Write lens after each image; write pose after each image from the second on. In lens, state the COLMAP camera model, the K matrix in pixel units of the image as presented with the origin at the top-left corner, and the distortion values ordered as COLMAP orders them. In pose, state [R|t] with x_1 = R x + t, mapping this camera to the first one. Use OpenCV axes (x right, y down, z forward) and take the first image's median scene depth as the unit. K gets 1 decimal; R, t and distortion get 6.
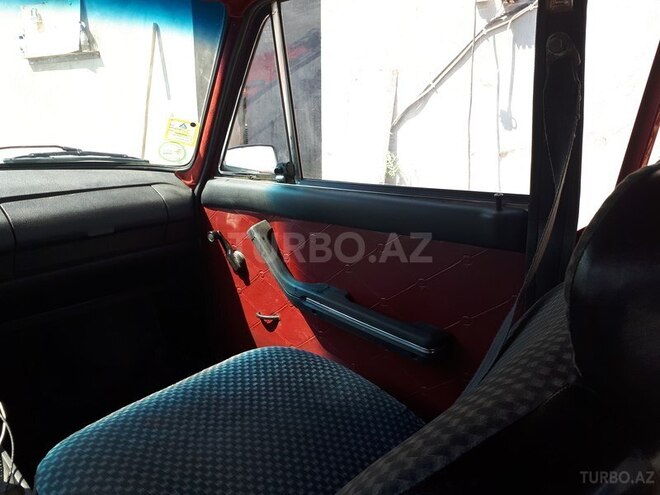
lens RADIAL K [[520.6, 0, 330.0], [0, 520.6, 247.5], [0, 0, 1]] dist [0.003716, -0.003810]
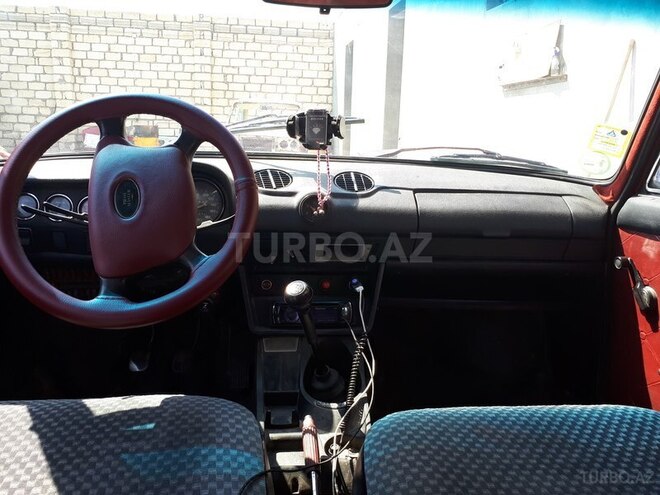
lens RADIAL K [[527.8, 0, 343.6], [0, 527.8, 246.3], [0, 0, 1]] dist [0.002593, 0.004118]
pose [[0.696496, 0.168777, -0.697429, 0.057651], [-0.211029, 0.977141, 0.025720, 0.025868], [0.685828, 0.129264, 0.716192, 0.071275]]
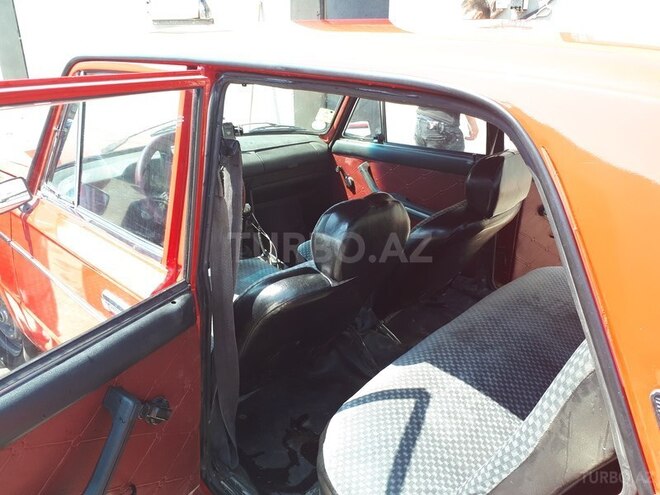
lens RADIAL K [[517.2, 0, 330.0], [0, 517.2, 247.5], [0, 0, 1]] dist [0.122657, 0.000240]
pose [[0.996328, 0.037283, -0.077075, -0.093905], [-0.027015, 0.991118, 0.130212, 0.018827], [0.081245, -0.127652, 0.988486, -1.036296]]
